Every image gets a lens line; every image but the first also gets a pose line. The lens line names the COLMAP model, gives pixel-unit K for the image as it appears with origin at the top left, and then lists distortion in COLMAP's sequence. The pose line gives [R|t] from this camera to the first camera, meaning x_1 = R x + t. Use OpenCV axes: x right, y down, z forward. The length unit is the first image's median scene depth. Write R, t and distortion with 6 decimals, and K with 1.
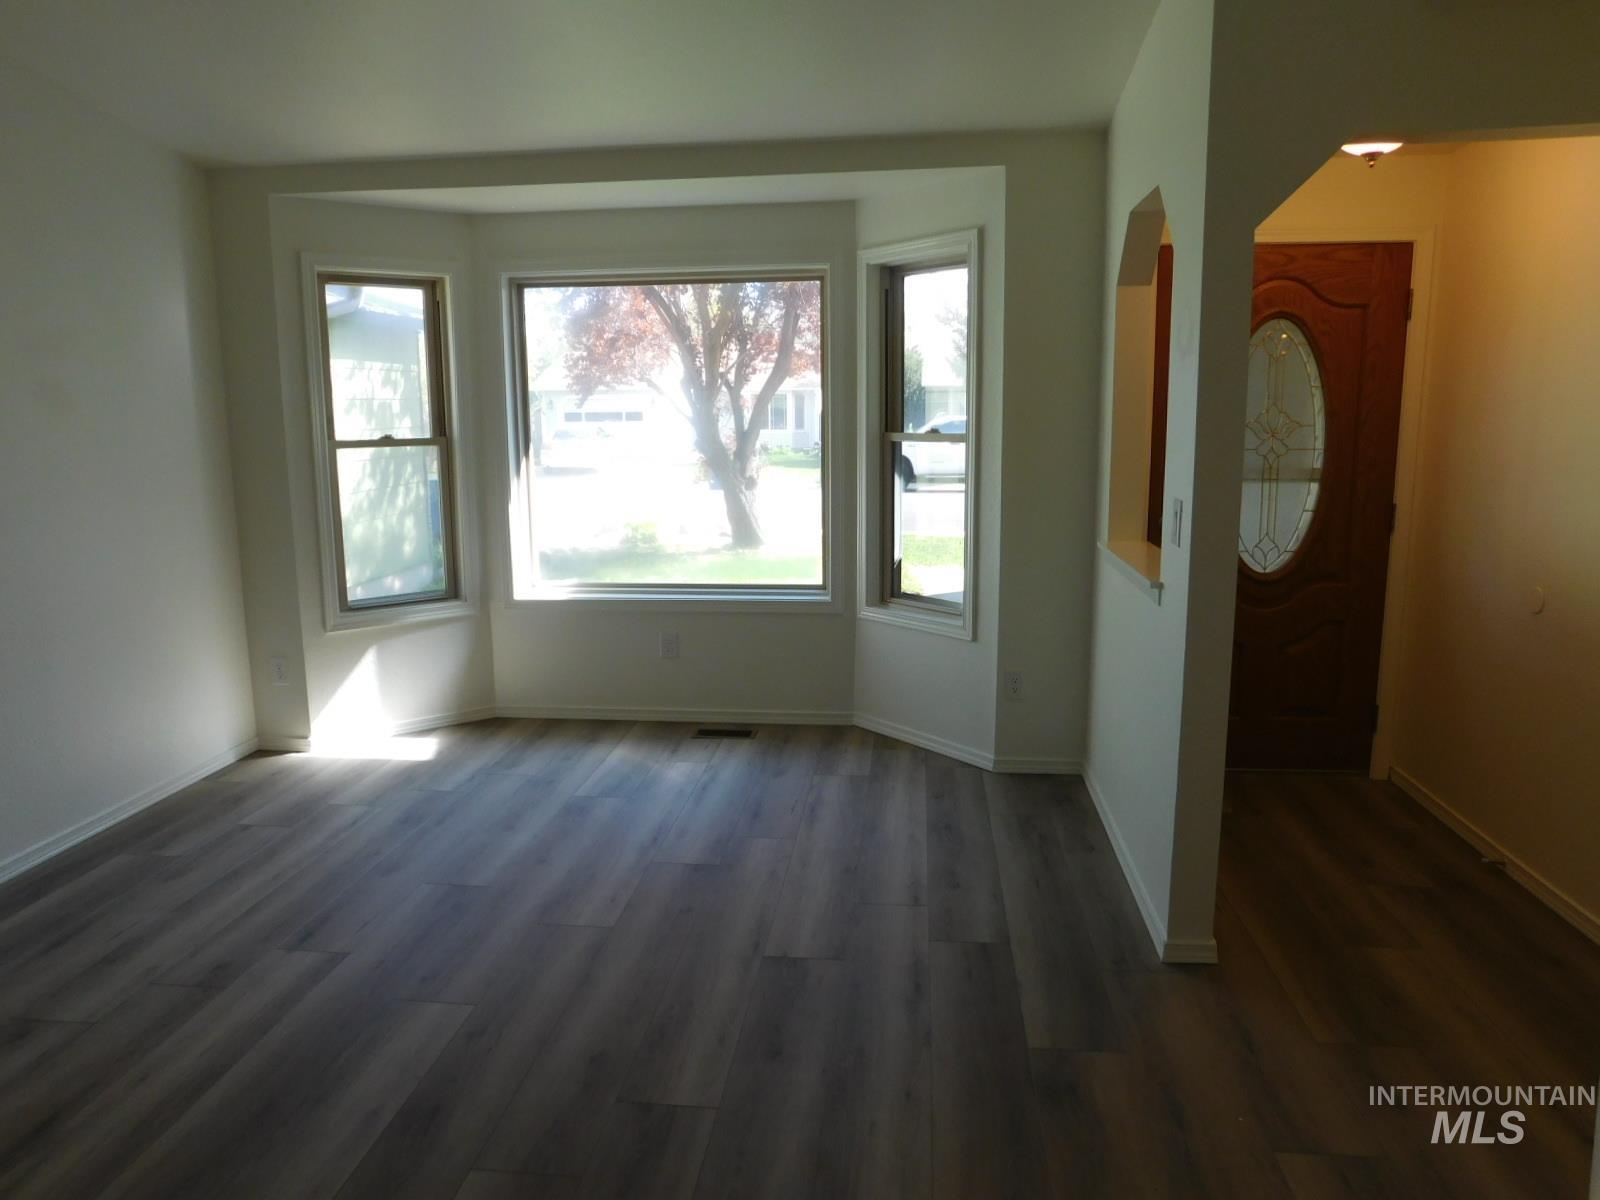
lens RADIAL K [[1119.3, 0, 796.8], [0, 1119.3, 601.6], [0, 0, 1]] dist [-0.047417, 0.034926]
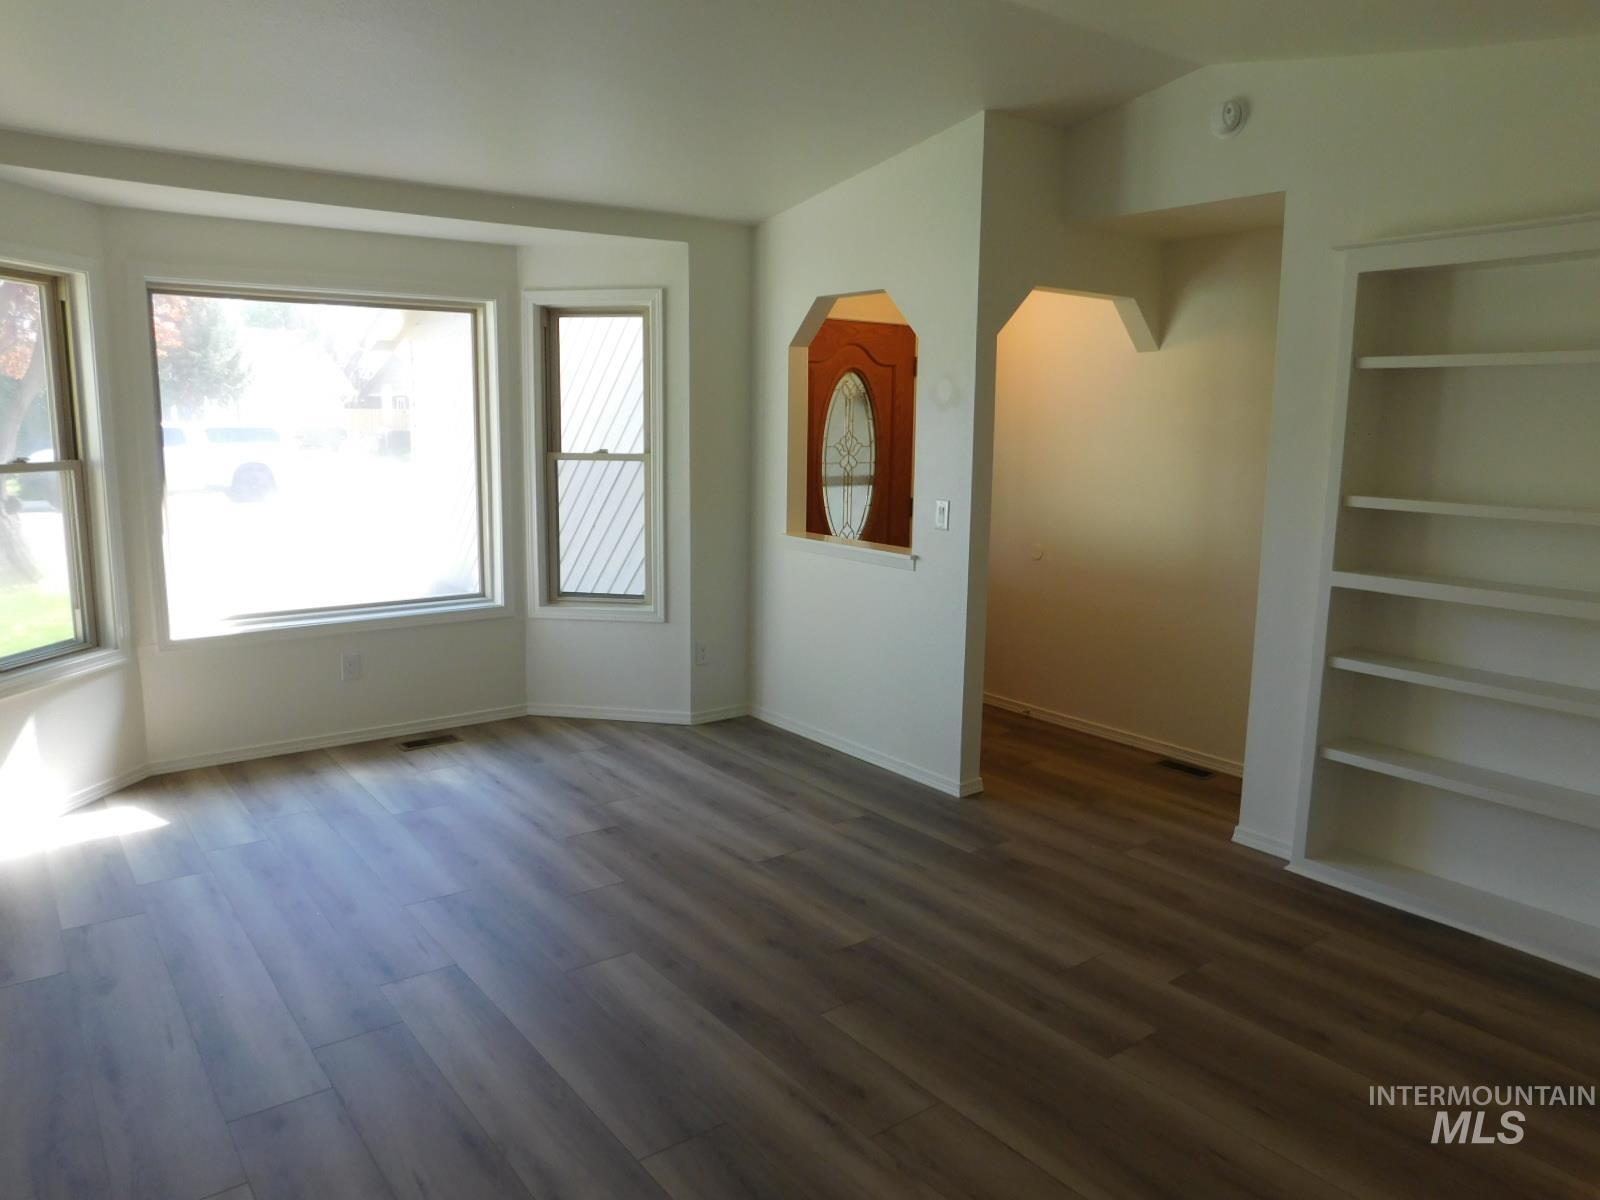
lens RADIAL K [[1119.3, 0, 801.4], [0, 1119.3, 598.3], [0, 0, 1]] dist [-0.047417, 0.034926]
pose [[0.719813, -0.095381, 0.687584, -0.578016], [0.099690, 0.994452, 0.033587, -0.017260], [-0.686973, 0.044369, 0.725327, 0.005745]]
